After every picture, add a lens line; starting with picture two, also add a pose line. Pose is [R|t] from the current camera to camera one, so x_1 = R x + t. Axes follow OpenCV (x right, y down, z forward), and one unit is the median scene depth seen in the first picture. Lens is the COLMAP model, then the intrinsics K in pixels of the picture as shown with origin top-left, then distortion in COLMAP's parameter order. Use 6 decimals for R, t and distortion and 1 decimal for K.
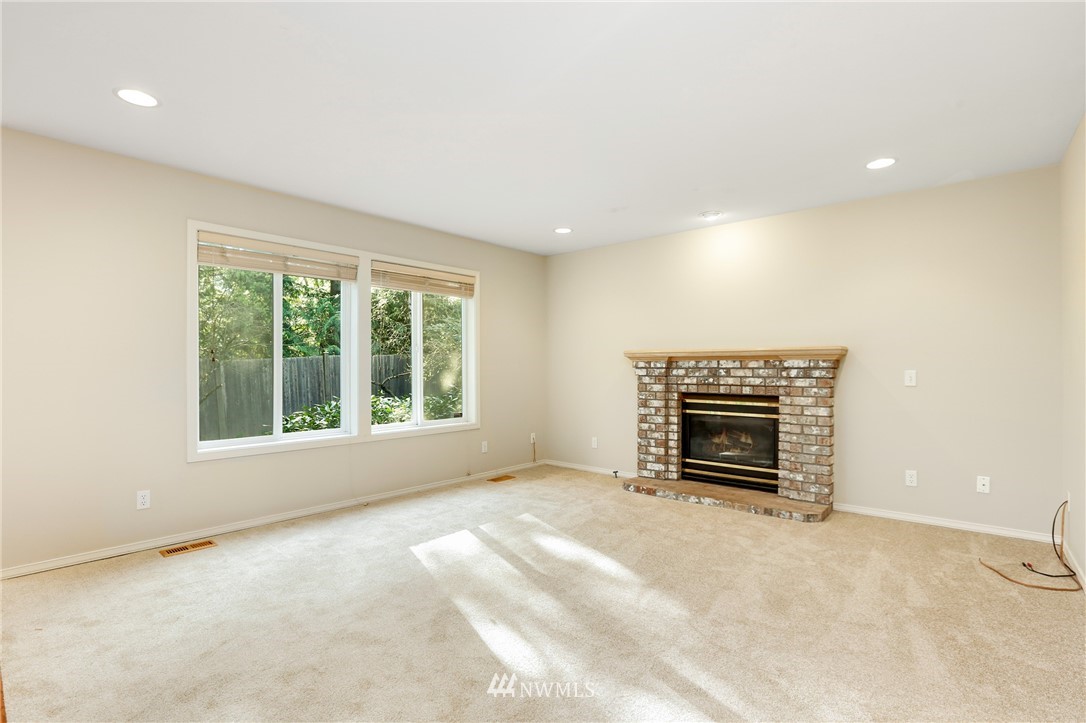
lens RADIAL K [[516.1, 0, 543.9], [0, 516.1, 369.2], [0, 0, 1]] dist [-0.011588, 0.003344]
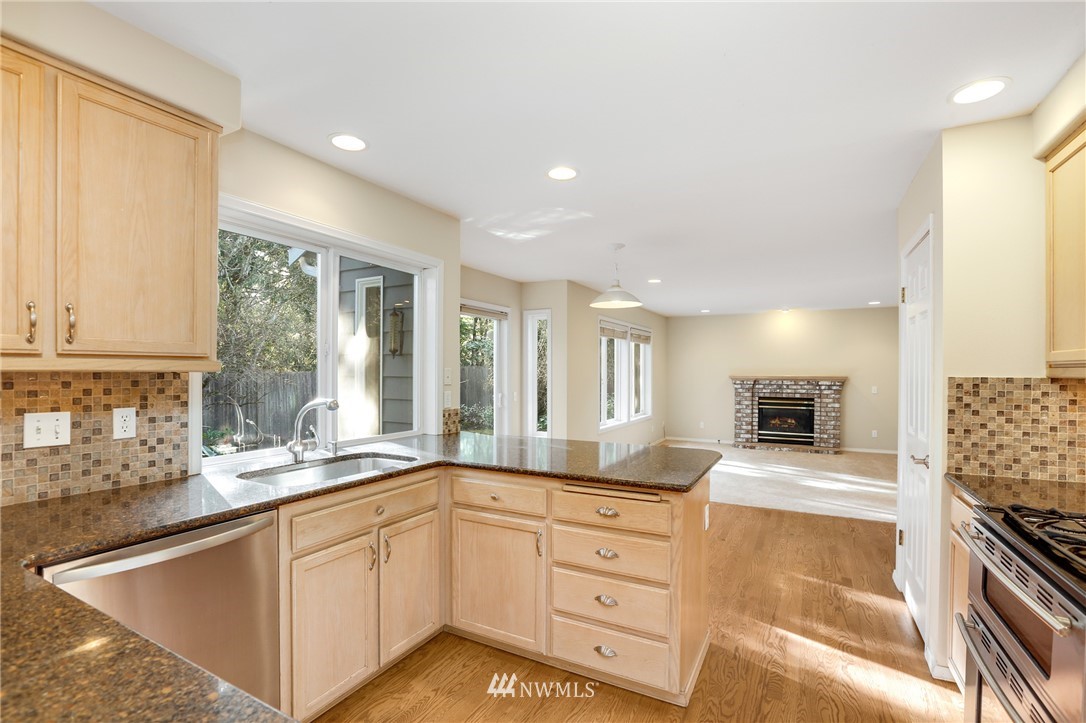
lens RADIAL K [[516.1, 0, 540.2], [0, 516.1, 377.8], [0, 0, 1]] dist [-0.011588, 0.003344]
pose [[0.977126, 0.001563, 0.212654, -0.978460], [-0.003272, 0.999965, 0.007687, -0.039779], [-0.212635, -0.008207, 0.977097, -0.731192]]
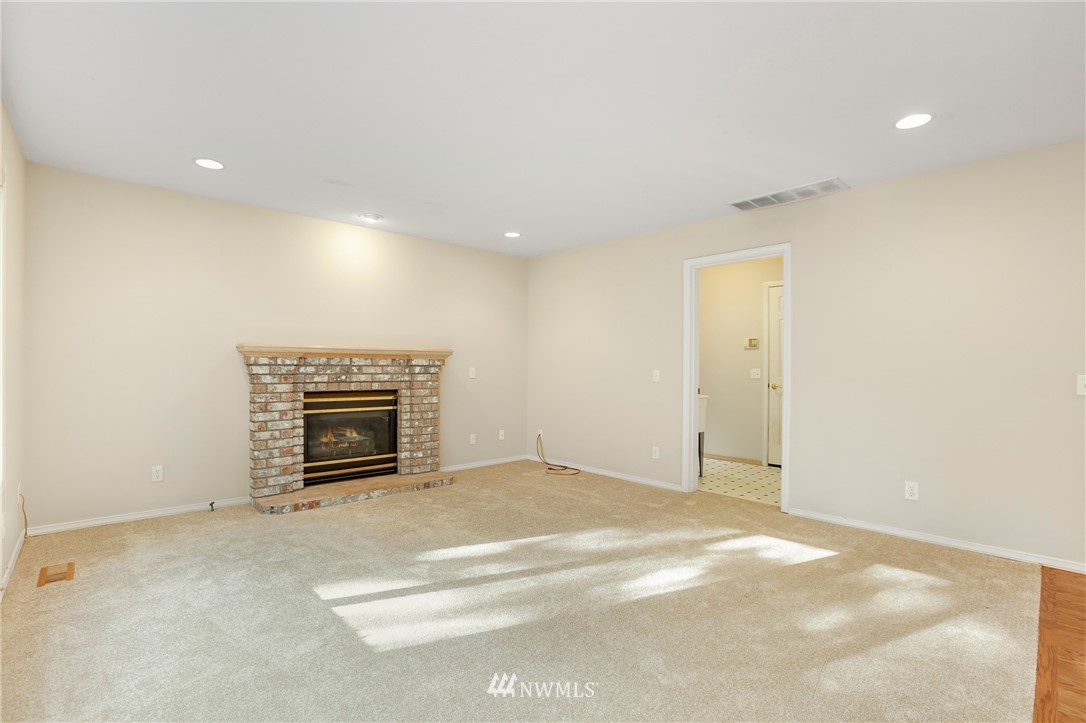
lens RADIAL K [[516.1, 0, 543.3], [0, 516.1, 365.0], [0, 0, 1]] dist [-0.011588, 0.003344]
pose [[0.131352, 0.000533, 0.991336, -0.603677], [-0.005728, 0.999984, 0.000222, -0.005408], [-0.991319, -0.005708, 0.131353, 0.478928]]
